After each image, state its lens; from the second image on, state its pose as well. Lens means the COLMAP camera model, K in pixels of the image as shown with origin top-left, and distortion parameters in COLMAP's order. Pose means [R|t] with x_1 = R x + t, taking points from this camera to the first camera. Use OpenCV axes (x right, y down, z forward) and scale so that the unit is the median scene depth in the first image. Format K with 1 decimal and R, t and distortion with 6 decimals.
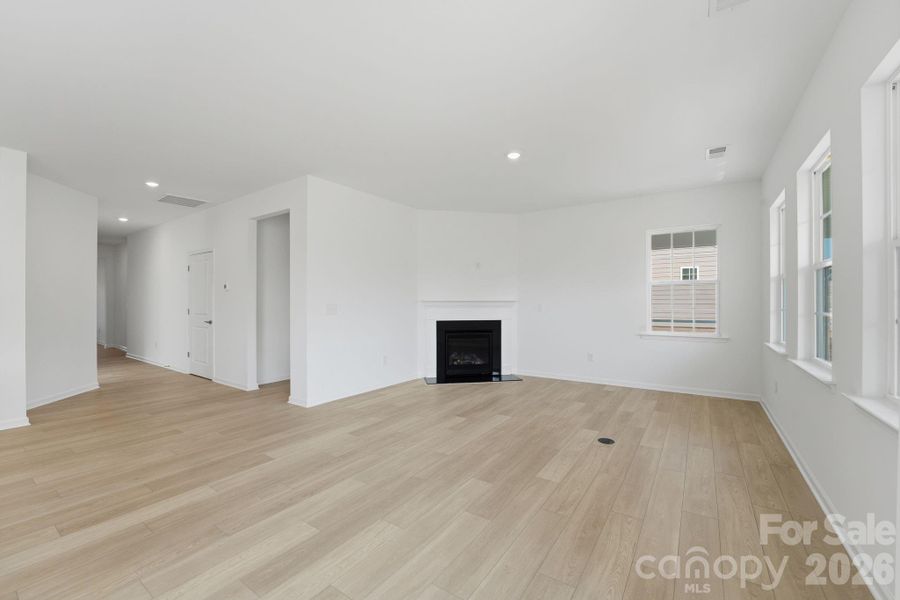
lens RADIAL K [[372.3, 0, 457.4], [0, 372.3, 300.0], [0, 0, 1]] dist [-0.021886, 0.000000]
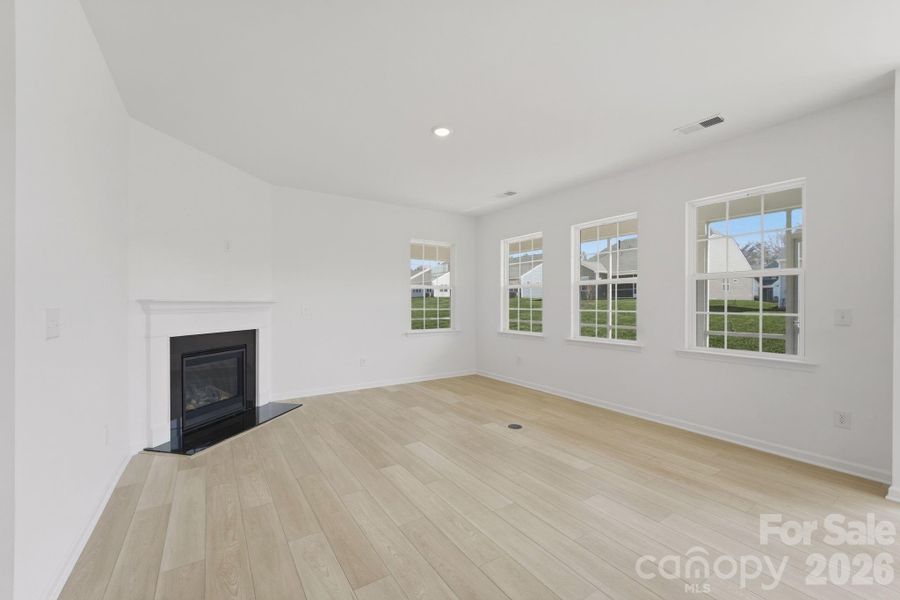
lens RADIAL K [[372.3, 0, 457.4], [0, 372.3, 300.0], [0, 0, 1]] dist [-0.021886, 0.000000]
pose [[0.397981, 0.002651, 0.917390, -0.519110], [0.001745, 0.999992, -0.003647, 0.006270], [-0.917392, 0.003052, 0.397973, 0.548227]]
